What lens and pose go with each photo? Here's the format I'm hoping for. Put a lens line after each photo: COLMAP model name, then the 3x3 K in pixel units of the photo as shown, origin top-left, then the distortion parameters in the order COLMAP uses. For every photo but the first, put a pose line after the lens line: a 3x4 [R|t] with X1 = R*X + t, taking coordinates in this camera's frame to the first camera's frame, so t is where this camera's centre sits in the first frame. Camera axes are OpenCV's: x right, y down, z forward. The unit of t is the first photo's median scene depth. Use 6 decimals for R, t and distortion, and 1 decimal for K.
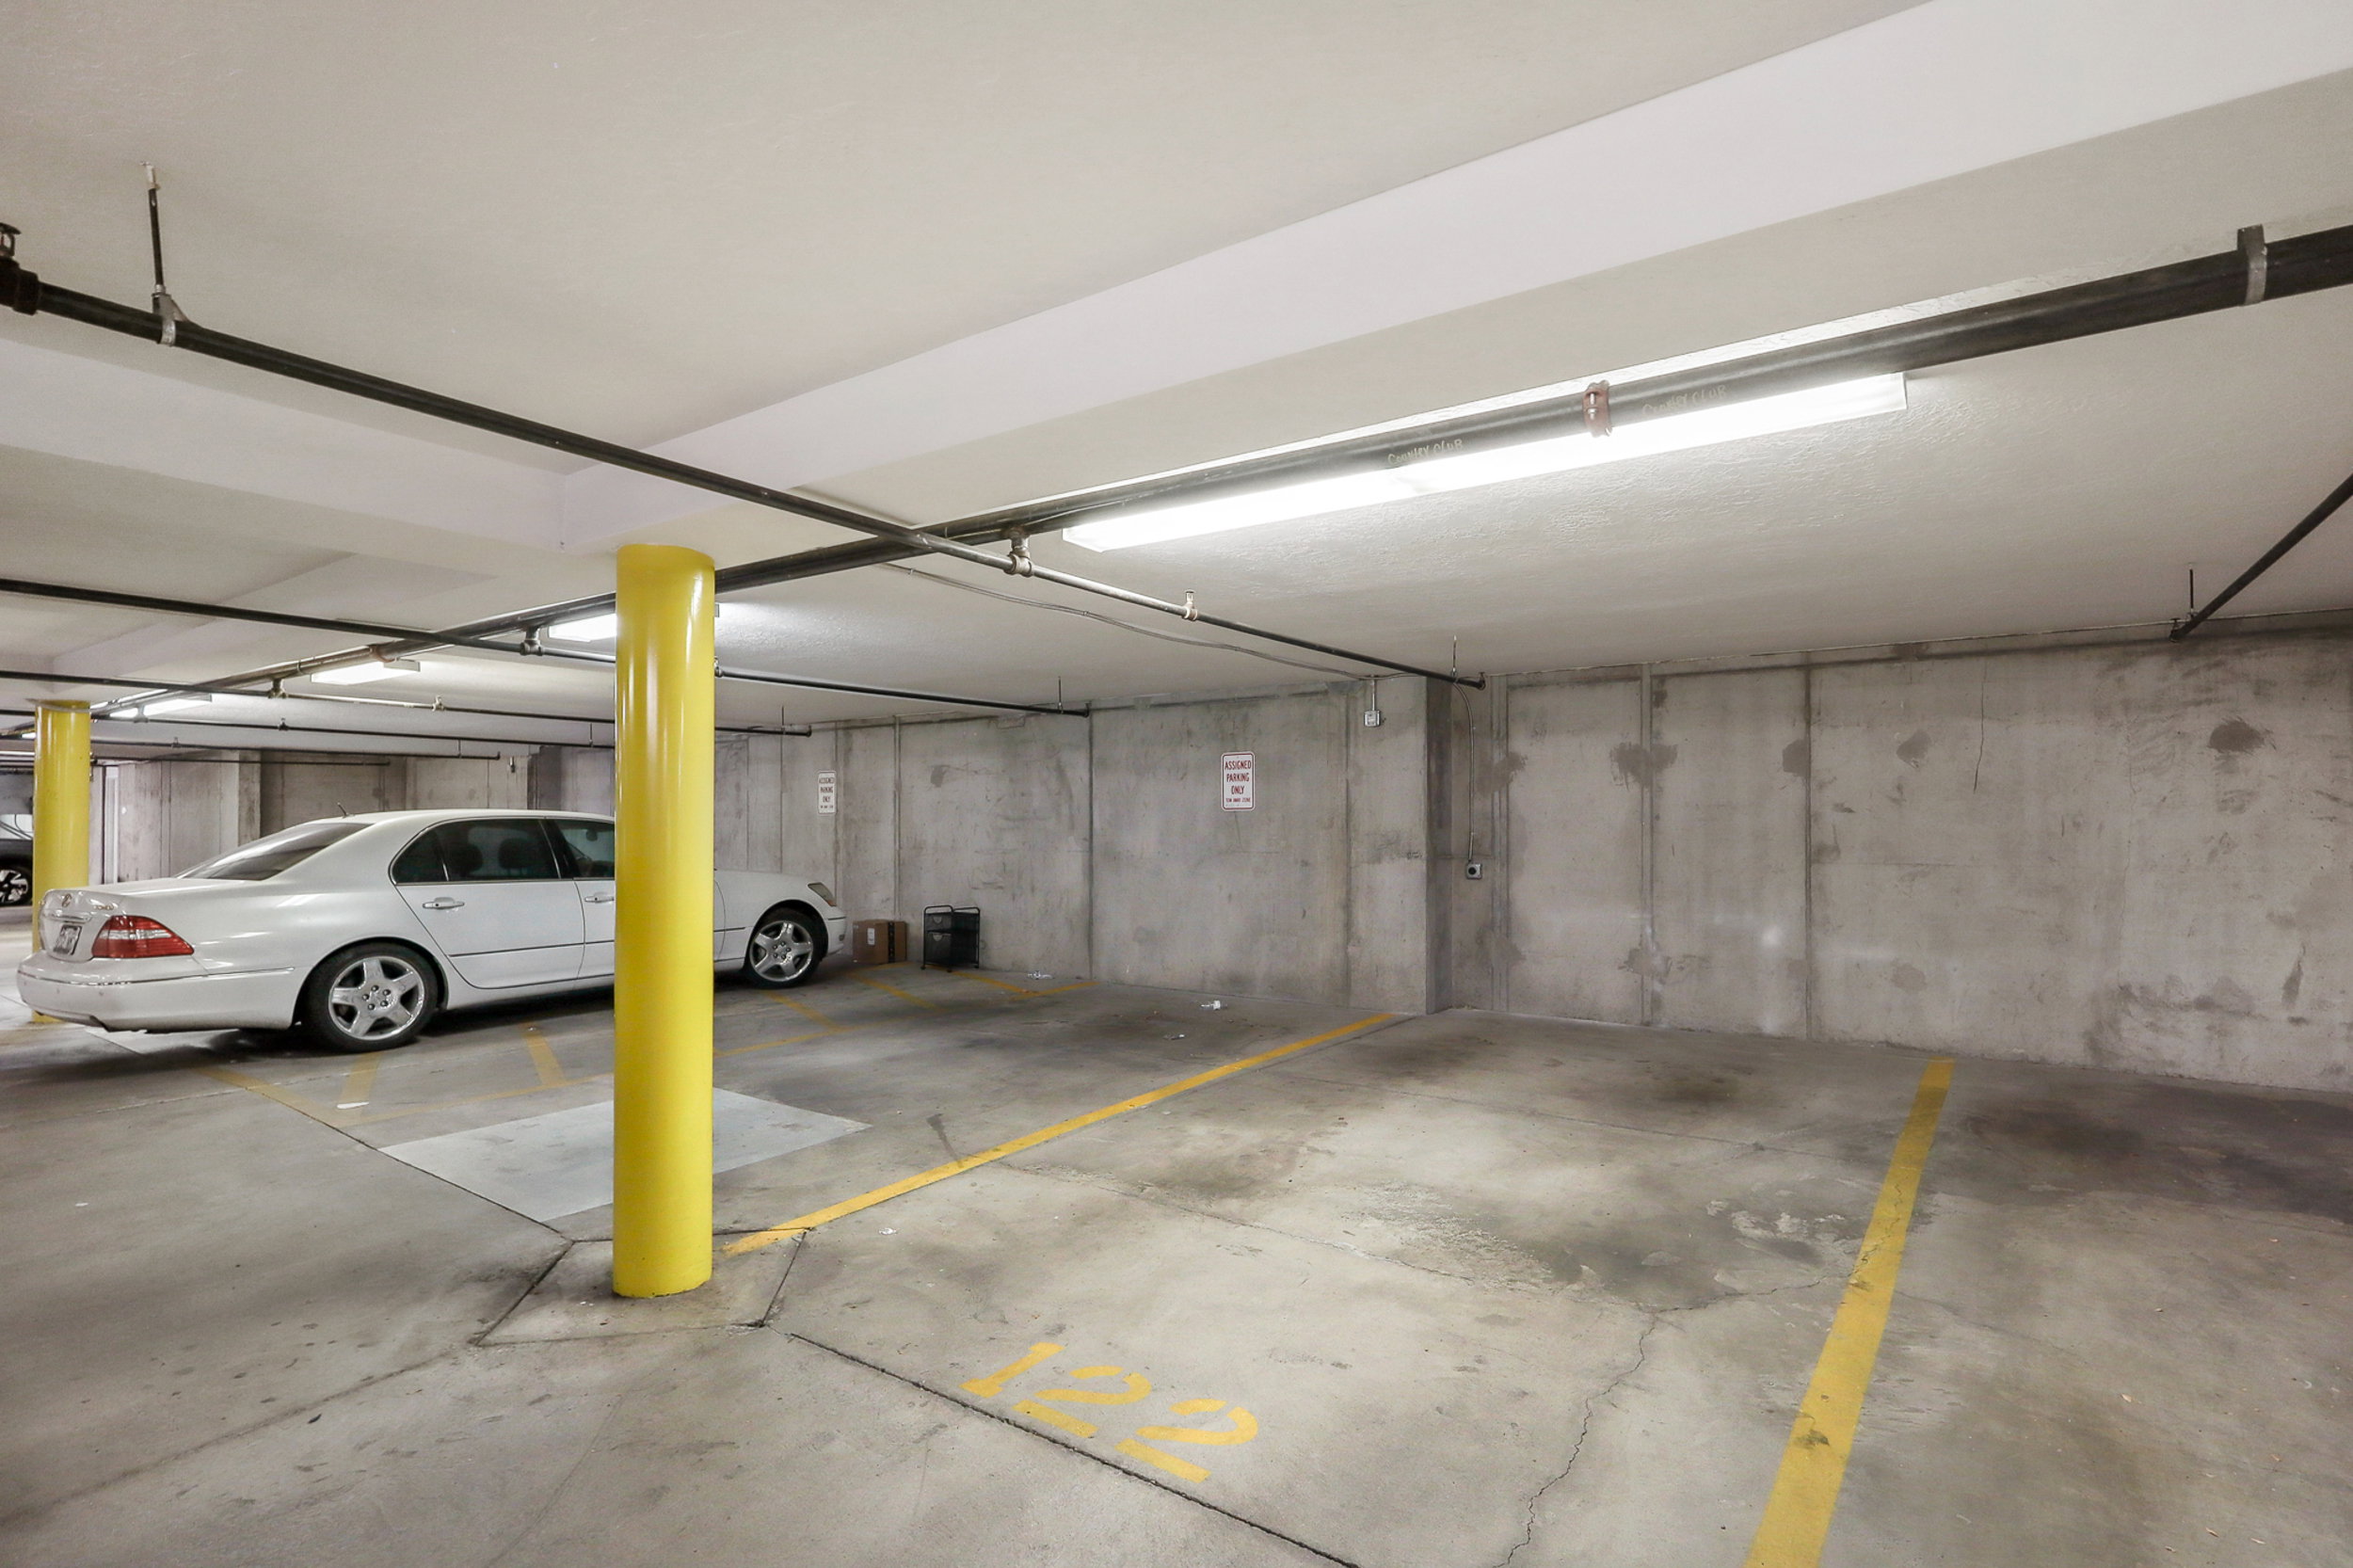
lens RADIAL K [[1105.7, 0, 1214.0], [0, 1105.7, 815.1], [0, 0, 1]] dist [-0.006372, 0.001269]
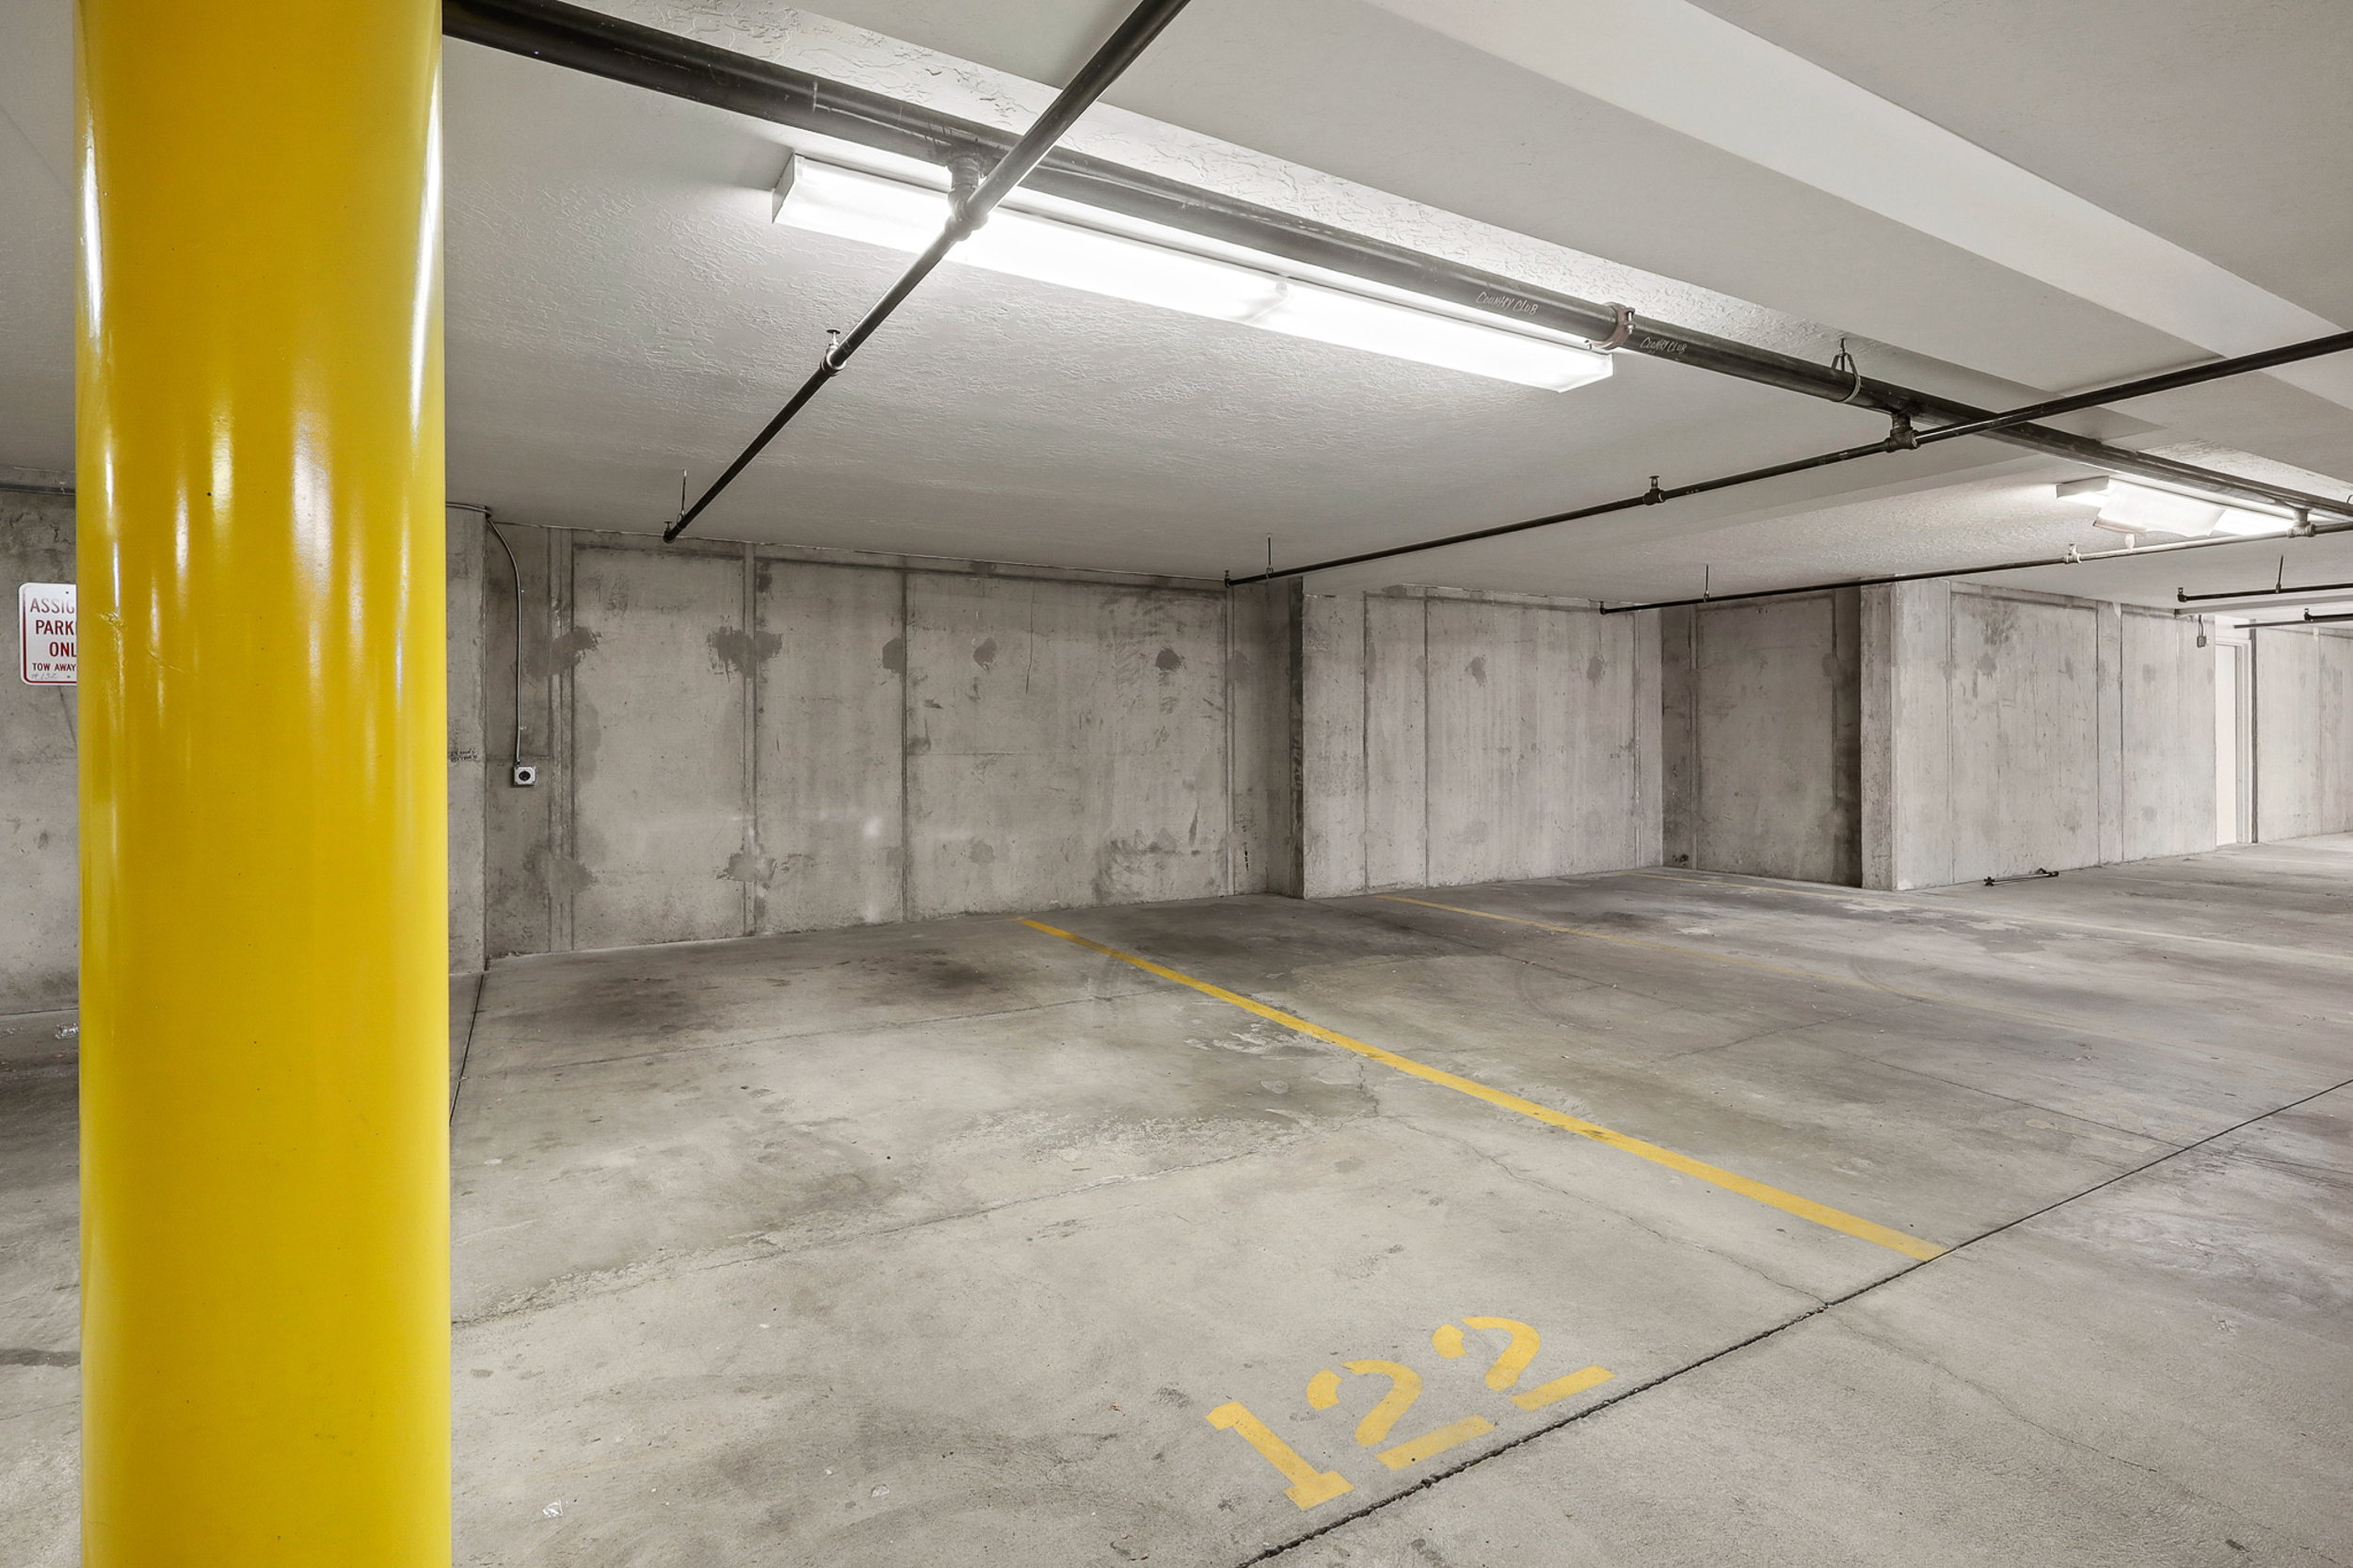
lens RADIAL K [[1105.7, 0, 1211.3], [0, 1105.7, 740.9], [0, 0, 1]] dist [-0.006372, 0.001269]
pose [[0.437199, -0.001098, 0.899364, -0.331867], [-0.003956, 0.999987, 0.003144, 0.028902], [-0.899356, -0.004933, 0.437189, 0.310086]]
